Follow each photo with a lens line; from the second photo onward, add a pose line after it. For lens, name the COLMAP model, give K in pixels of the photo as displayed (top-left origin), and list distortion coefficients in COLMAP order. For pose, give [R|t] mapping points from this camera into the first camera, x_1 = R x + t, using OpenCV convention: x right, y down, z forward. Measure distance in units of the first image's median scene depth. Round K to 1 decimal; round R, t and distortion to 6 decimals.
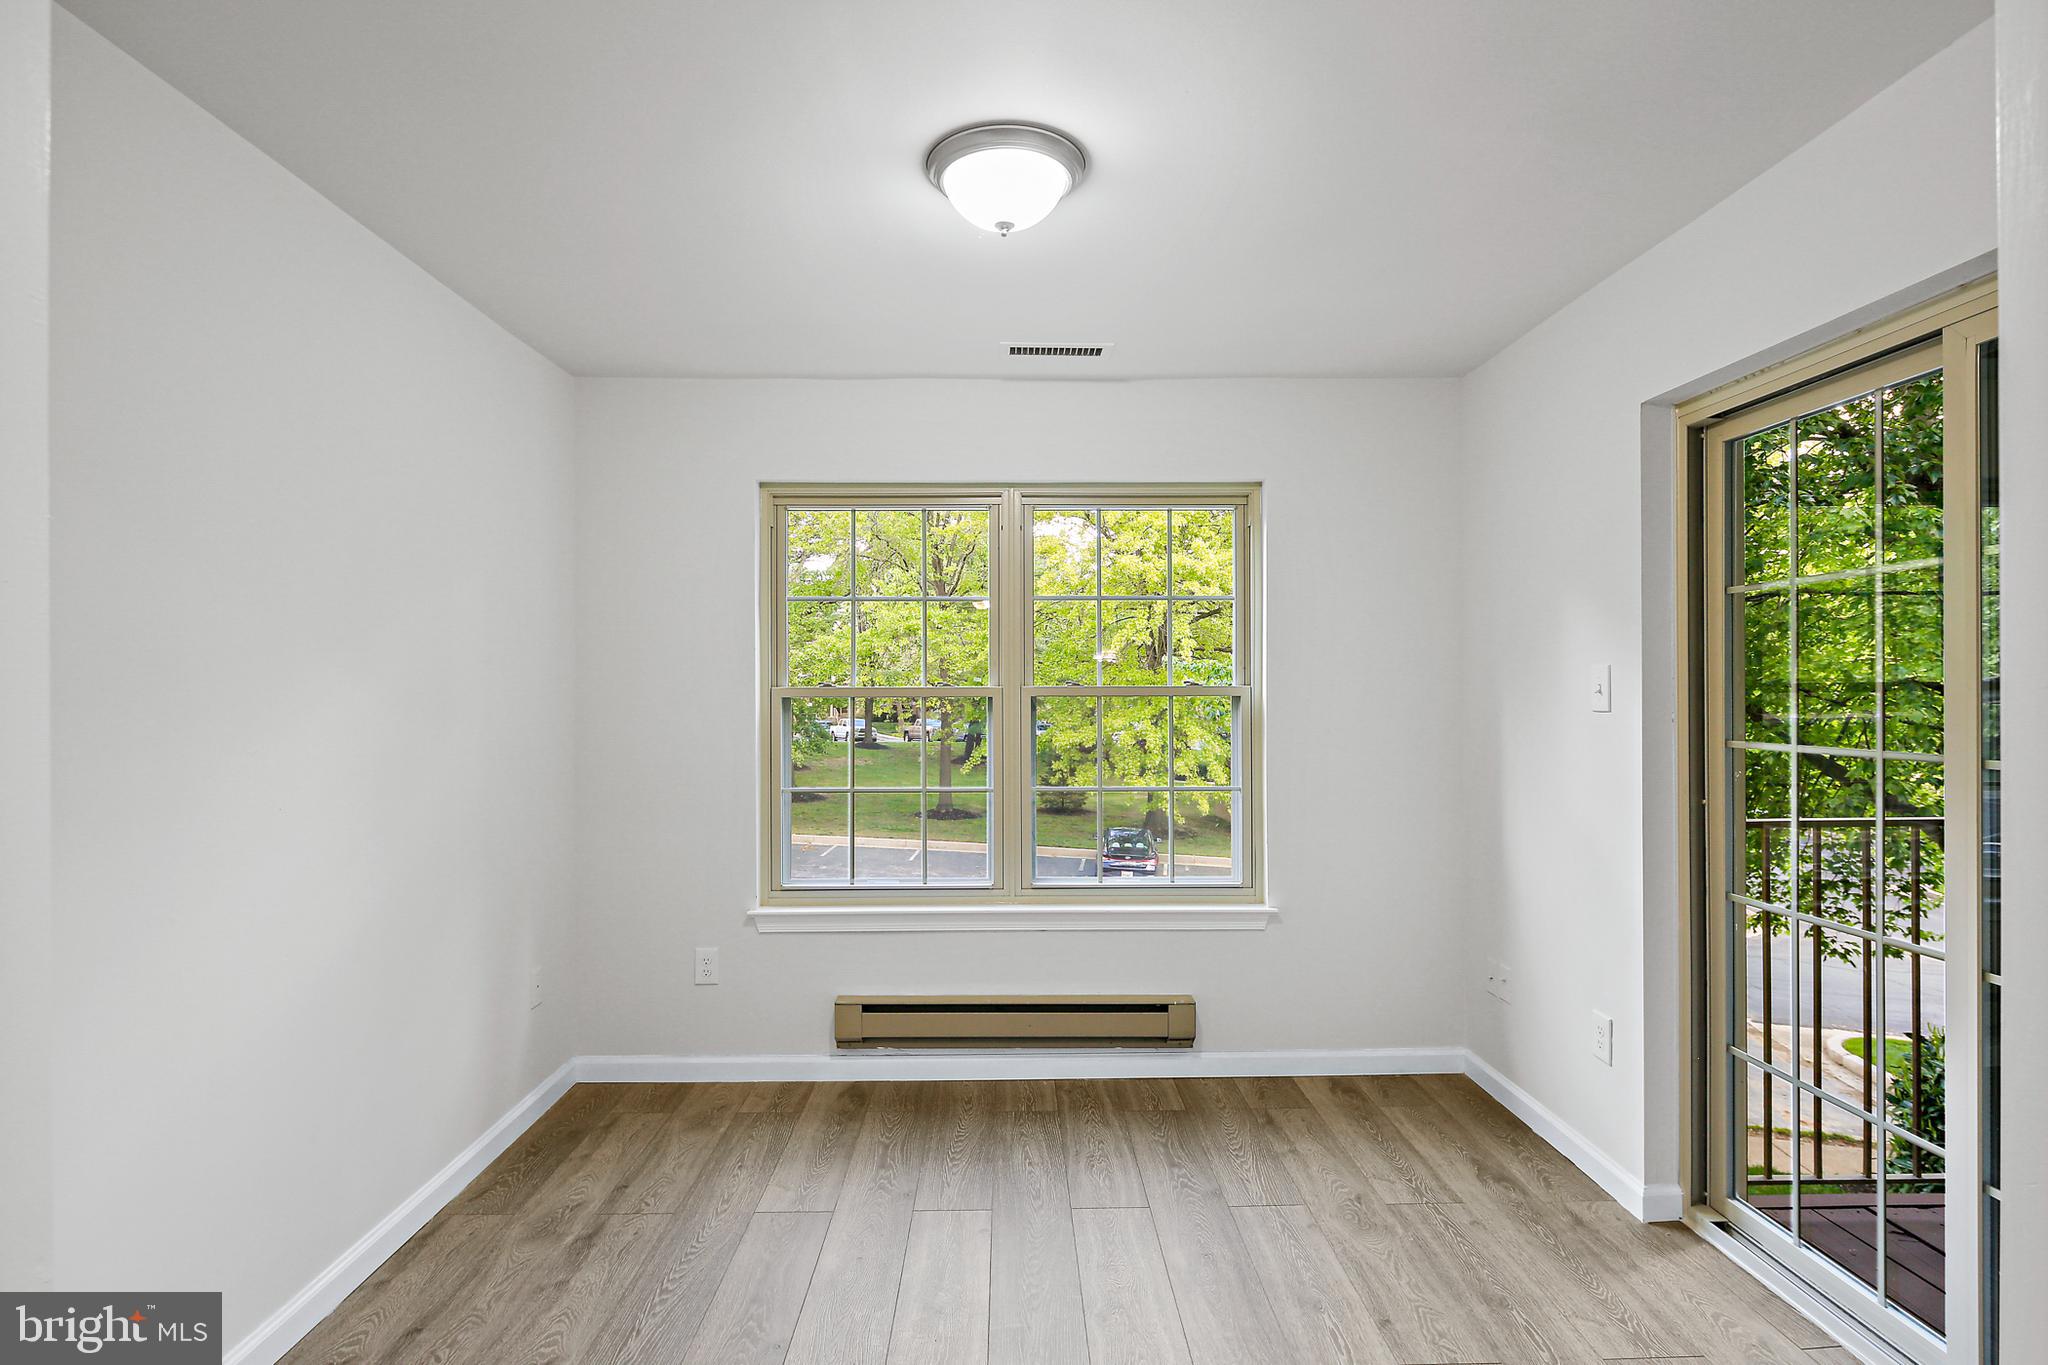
lens RADIAL K [[960.3, 0, 967.5], [0, 960.3, 673.5], [0, 0, 1]] dist [0.004468, -0.002952]
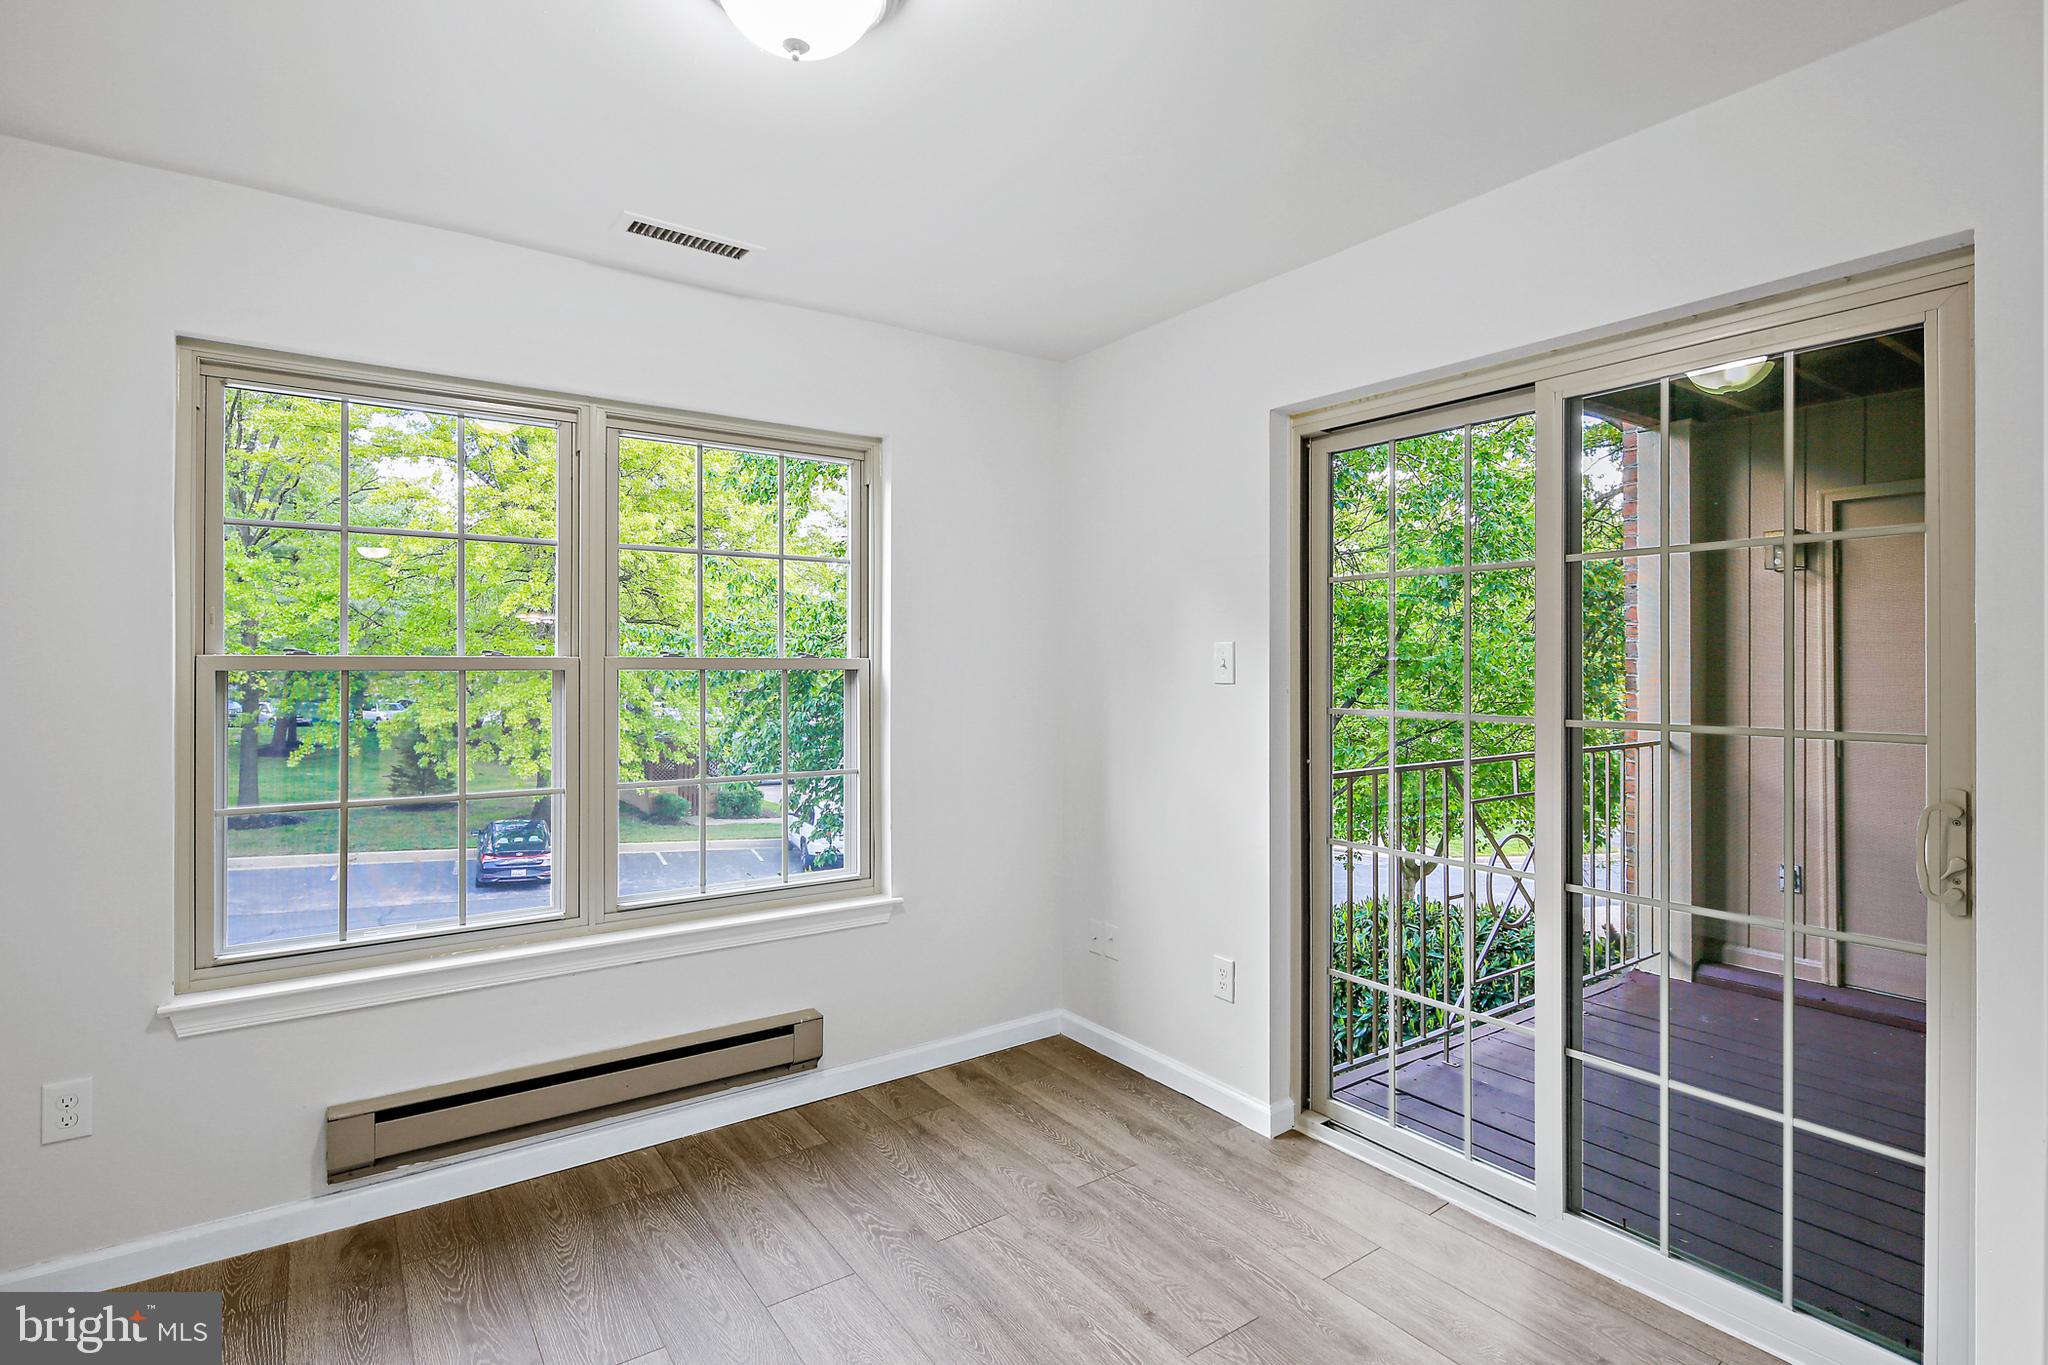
lens RADIAL K [[1004.9, 0, 1000.3], [0, 1004.9, 649.4], [0, 0, 1]] dist [0.007534, -0.005565]
pose [[0.823473, 0.012873, 0.567210, -0.172066], [-0.014738, 0.999891, -0.001296, 0.004209], [-0.567165, -0.007293, 0.823572, 0.159957]]
